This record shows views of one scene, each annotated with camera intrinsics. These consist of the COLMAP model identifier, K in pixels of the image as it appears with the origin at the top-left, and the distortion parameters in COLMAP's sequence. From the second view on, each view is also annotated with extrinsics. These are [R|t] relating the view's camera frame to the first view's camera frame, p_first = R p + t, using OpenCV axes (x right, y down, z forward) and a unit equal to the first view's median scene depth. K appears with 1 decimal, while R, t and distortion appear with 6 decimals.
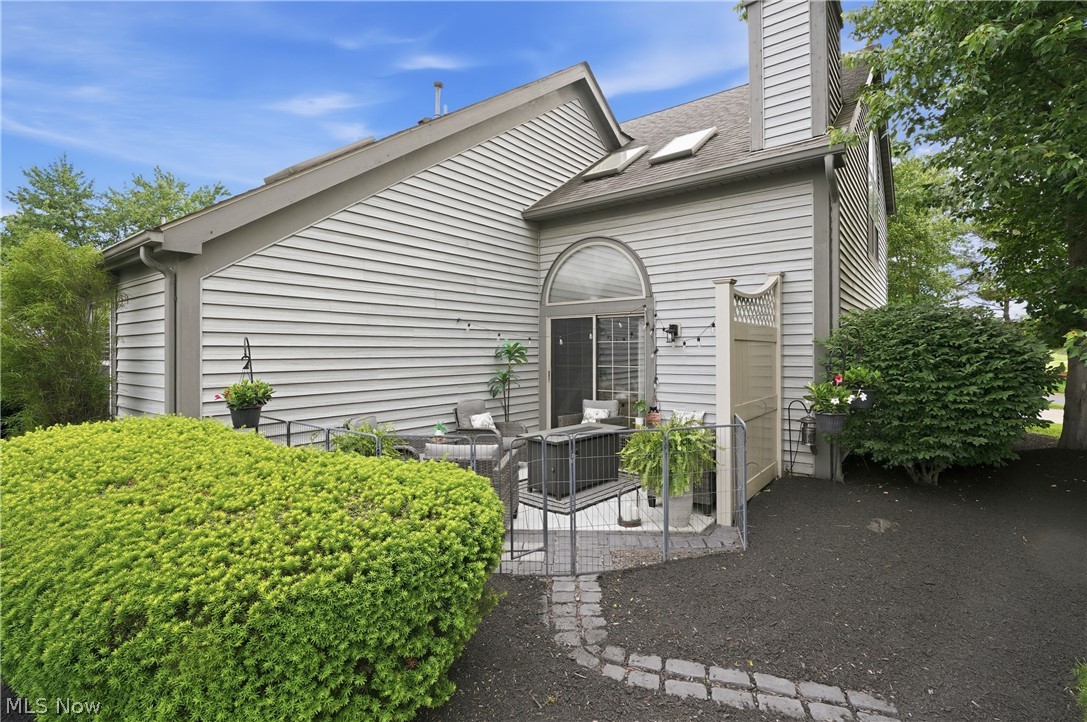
lens RADIAL K [[500.3, 0, 544.1], [0, 500.3, 341.2], [0, 0, 1]] dist [-0.000948, -0.000333]
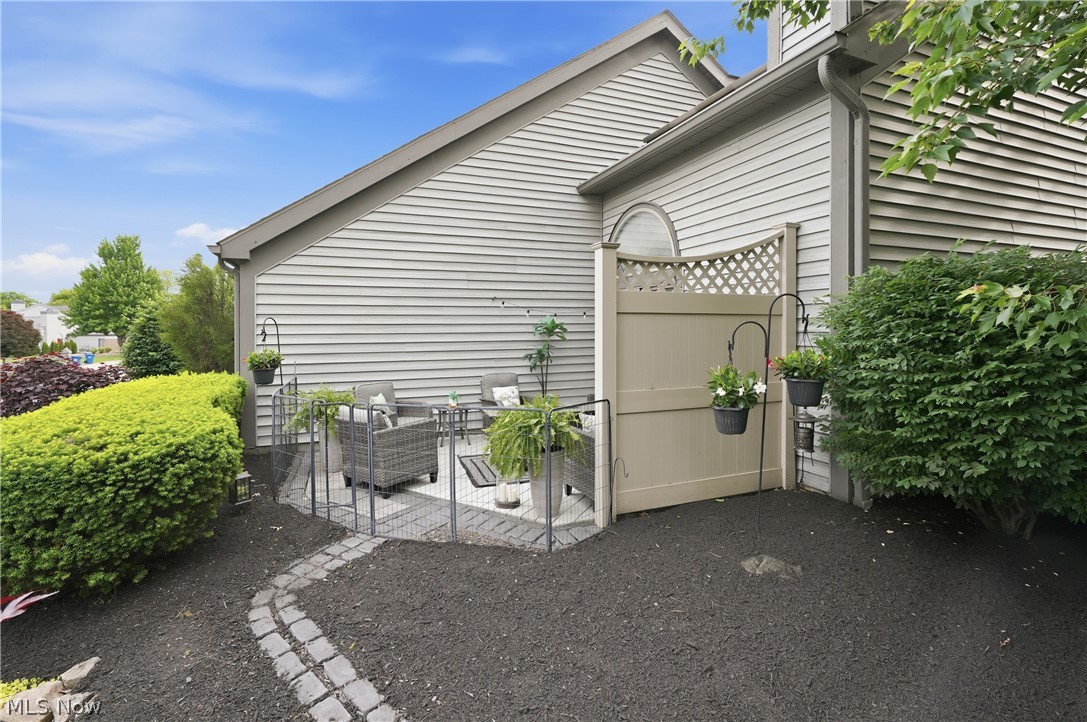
lens RADIAL K [[495.9, 0, 544.3], [0, 495.9, 323.8], [0, 0, 1]] dist [-0.001090, 0.000014]
pose [[0.867791, -0.006622, -0.496886, 0.438890], [0.013158, 0.999867, 0.009654, 0.003172], [0.496755, -0.014916, 0.867762, 0.126739]]
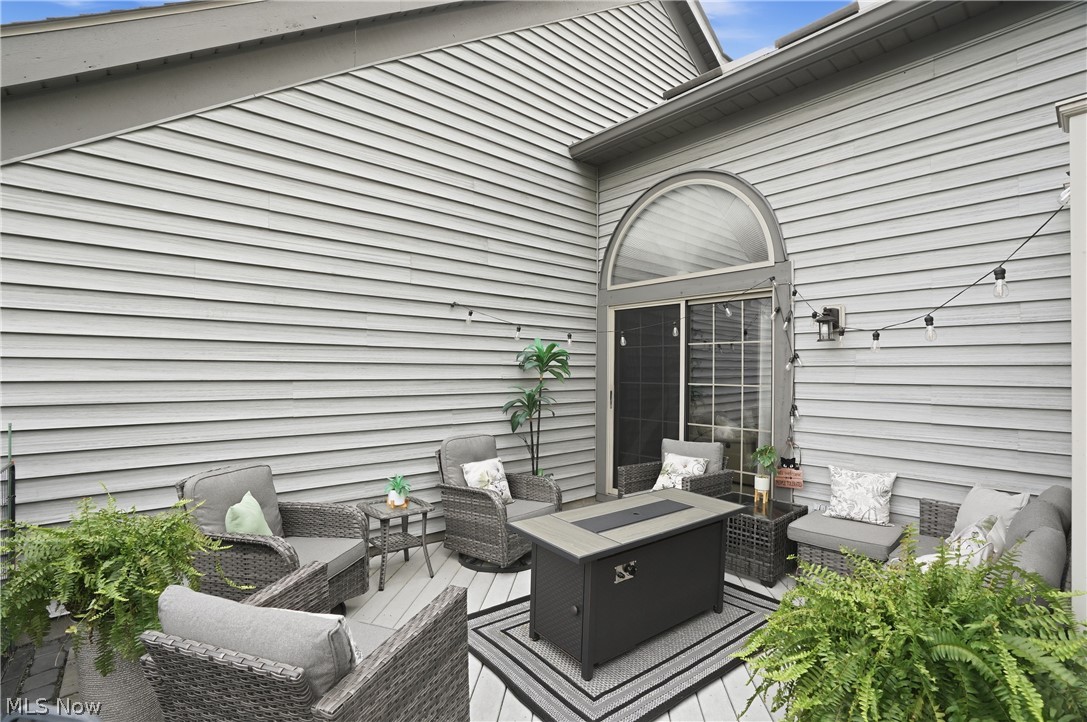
lens RADIAL K [[501.1, 0, 543.5], [0, 501.1, 361.0], [0, 0, 1]] dist [-0.057630, 0.023380]
pose [[0.982638, 0.007538, -0.185382, 0.050908], [-0.007228, 0.999971, 0.002352, 0.023754], [0.185395, -0.000971, 0.982664, 0.404639]]
